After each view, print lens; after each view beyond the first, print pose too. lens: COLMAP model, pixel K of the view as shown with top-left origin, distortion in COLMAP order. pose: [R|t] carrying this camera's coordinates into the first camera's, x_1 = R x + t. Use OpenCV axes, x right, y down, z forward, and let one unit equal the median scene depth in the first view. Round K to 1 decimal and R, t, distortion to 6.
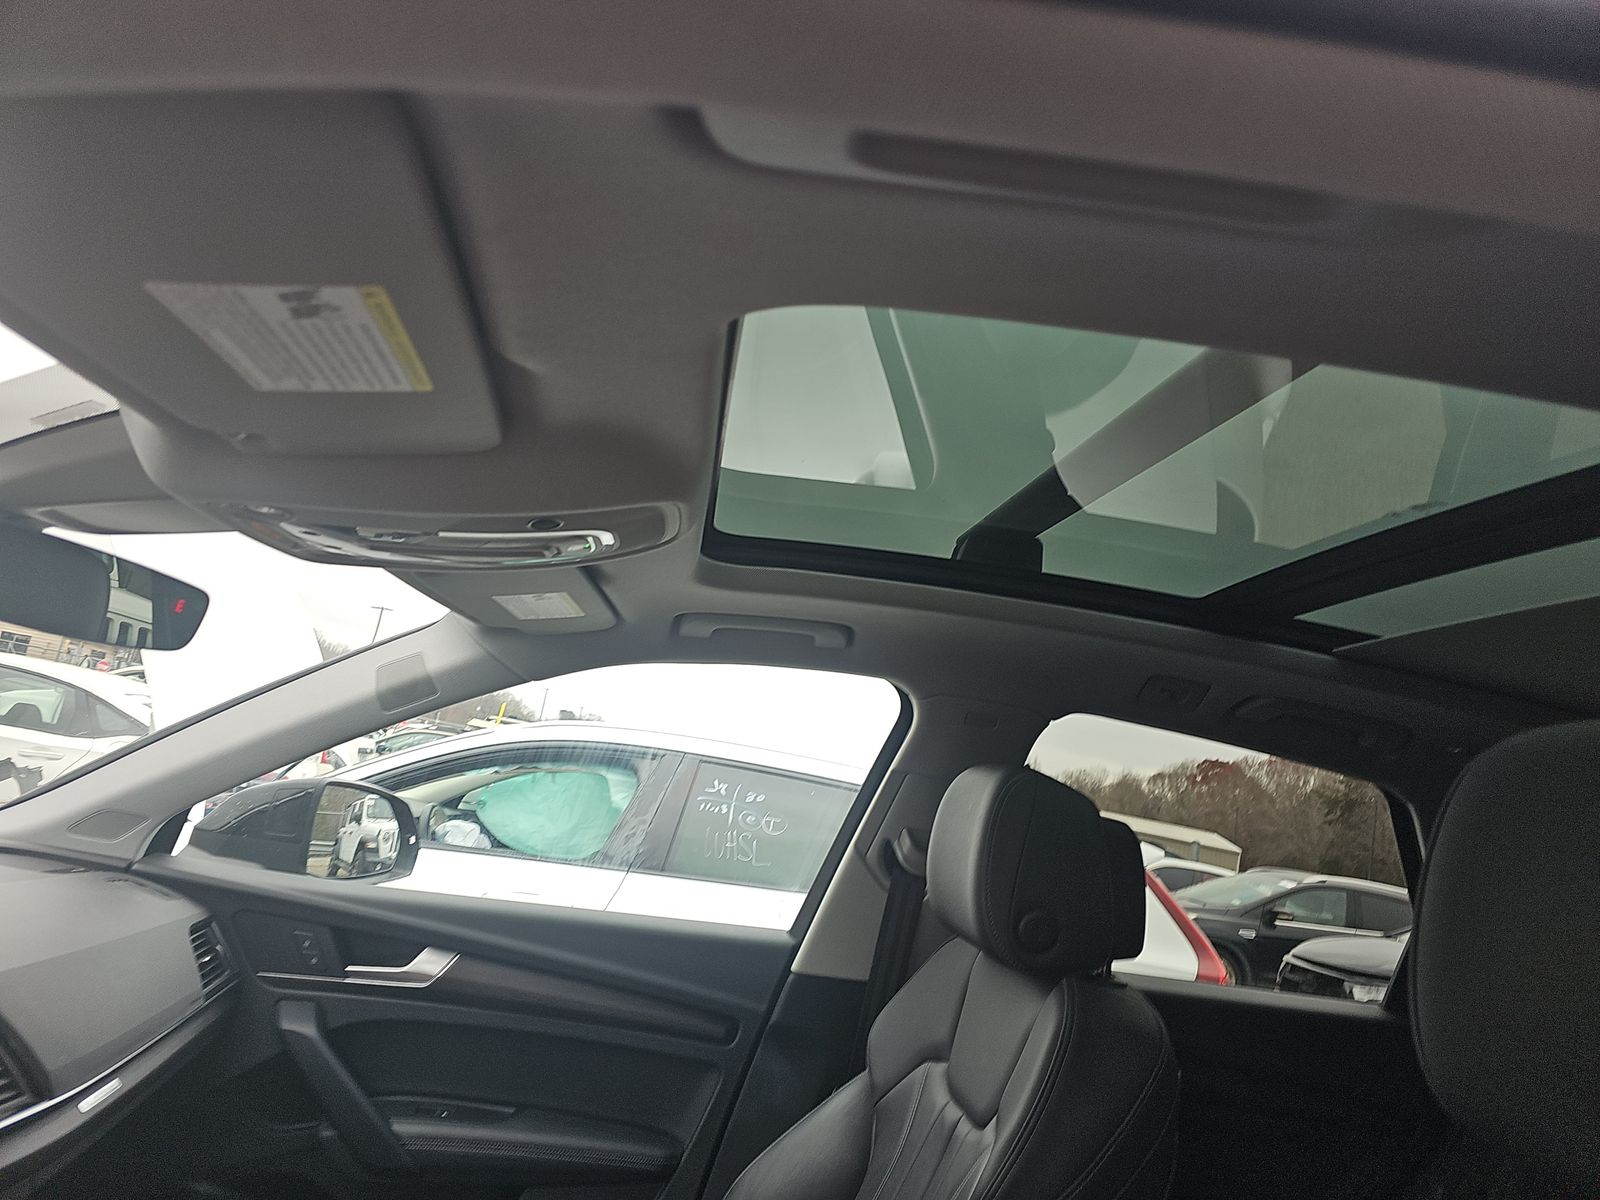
lens RADIAL K [[1079.5, 0, 800.0], [0, 1079.5, 600.0], [0, 0, 1]] dist [0.036346, -0.047040]
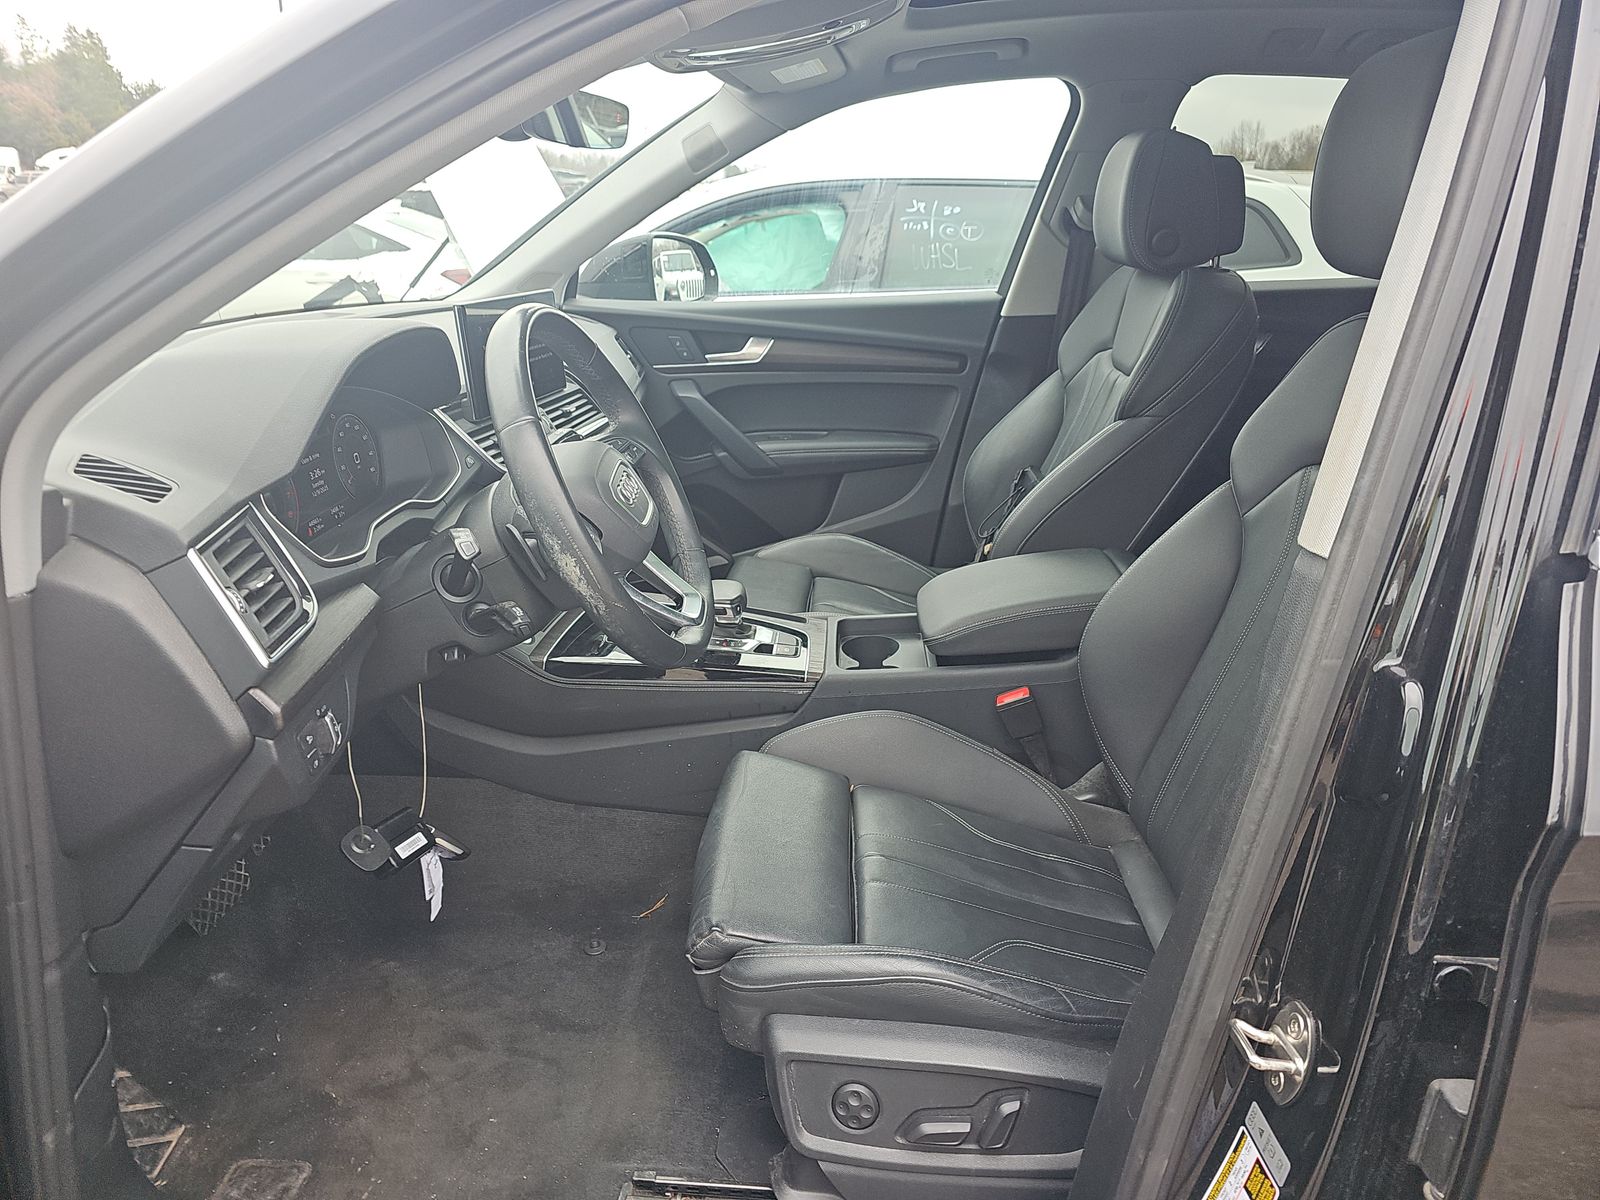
lens RADIAL K [[1042.9, 0, 800.0], [0, 1042.9, 600.0], [0, 0, 1]] dist [0.077729, -0.127888]
pose [[0.973637, -0.091095, -0.209125, -0.010626], [0.182692, 0.860375, 0.475792, -0.042887], [0.136584, -0.501454, 0.854335, -0.406015]]
